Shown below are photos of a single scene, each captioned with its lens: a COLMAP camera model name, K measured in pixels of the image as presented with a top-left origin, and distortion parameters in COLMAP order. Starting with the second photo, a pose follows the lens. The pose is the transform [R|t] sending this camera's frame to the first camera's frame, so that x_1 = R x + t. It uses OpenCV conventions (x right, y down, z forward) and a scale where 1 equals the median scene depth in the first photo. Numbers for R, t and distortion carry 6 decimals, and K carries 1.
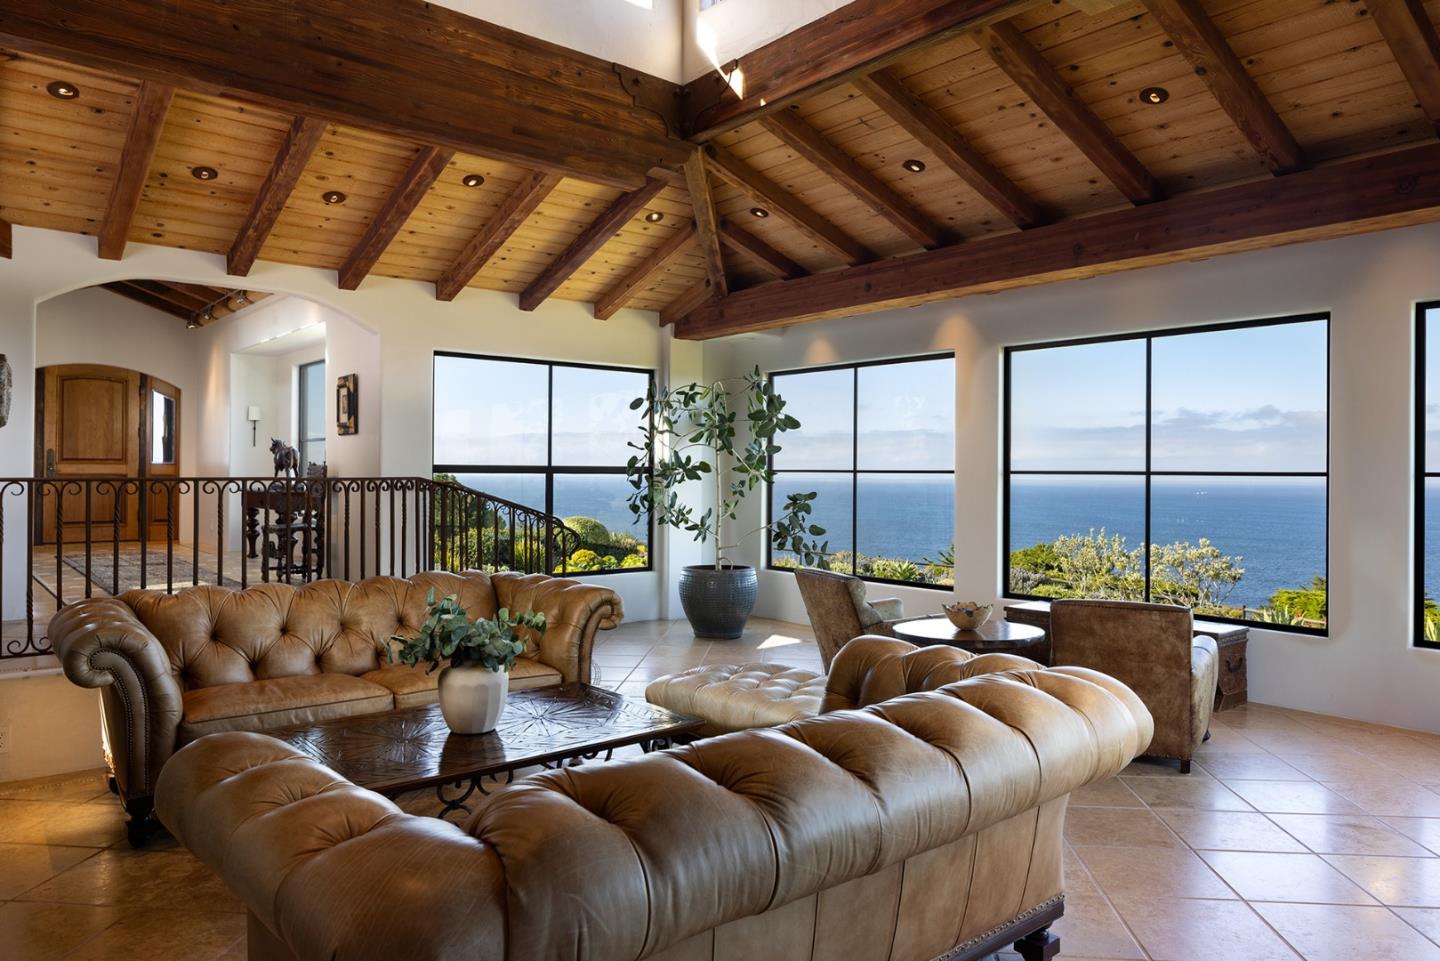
lens RADIAL K [[977.5, 0, 721.4], [0, 977.5, 474.2], [0, 0, 1]] dist [-0.006560, -0.001988]
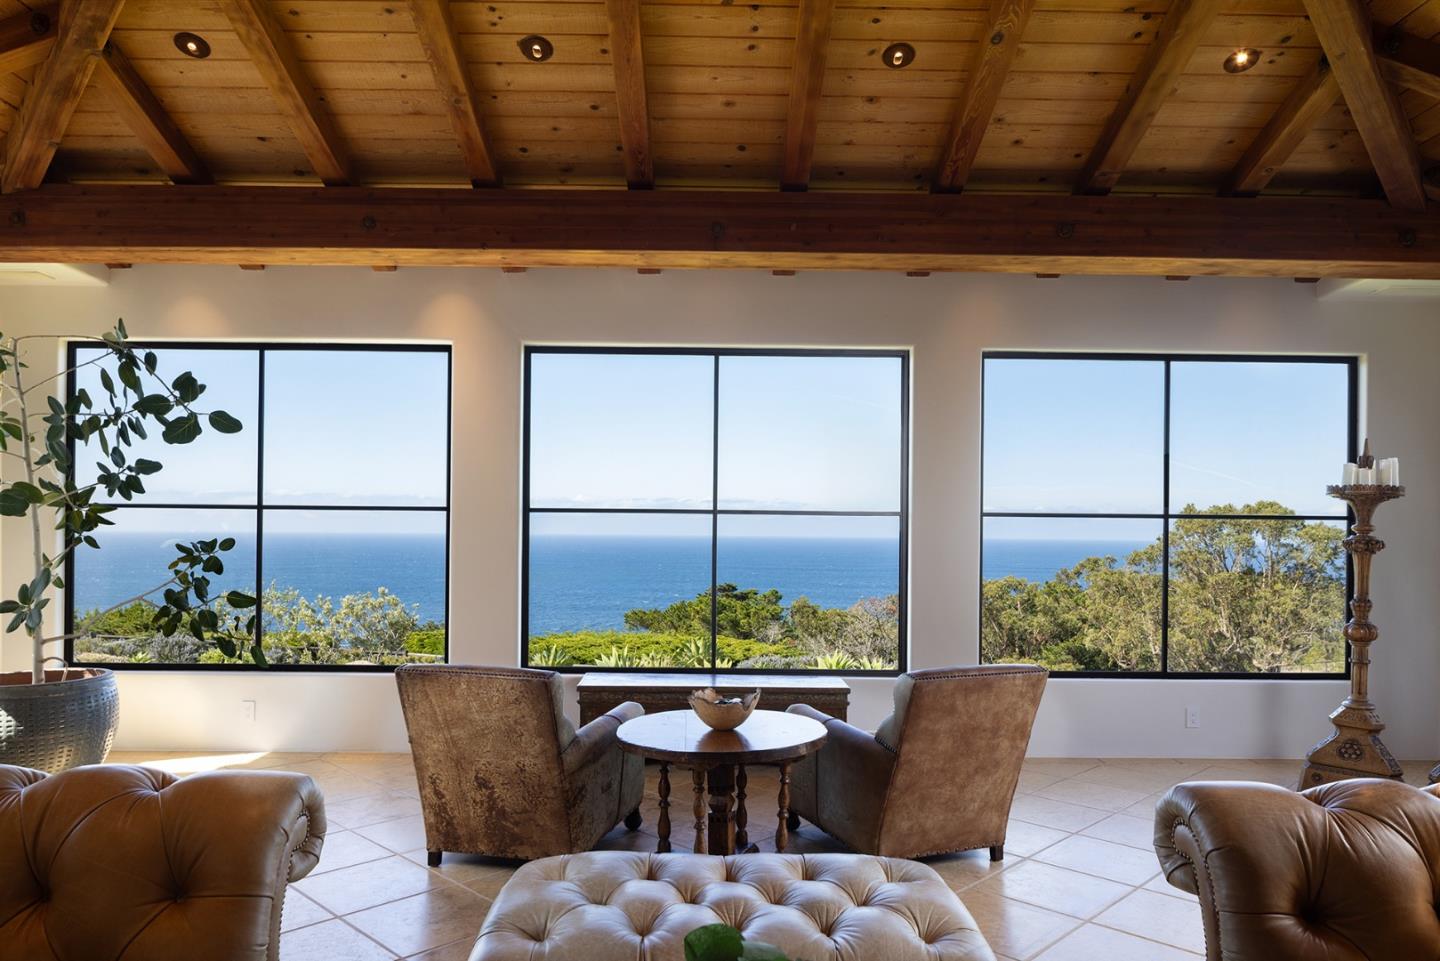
lens RADIAL K [[977.5, 0, 716.8], [0, 977.5, 534.8], [0, 0, 1]] dist [-0.006560, -0.001988]
pose [[0.634341, -0.004151, 0.773043, -0.281061], [-0.003694, 0.999958, 0.008401, 0.014260], [-0.773045, -0.008185, 0.634299, 0.546402]]
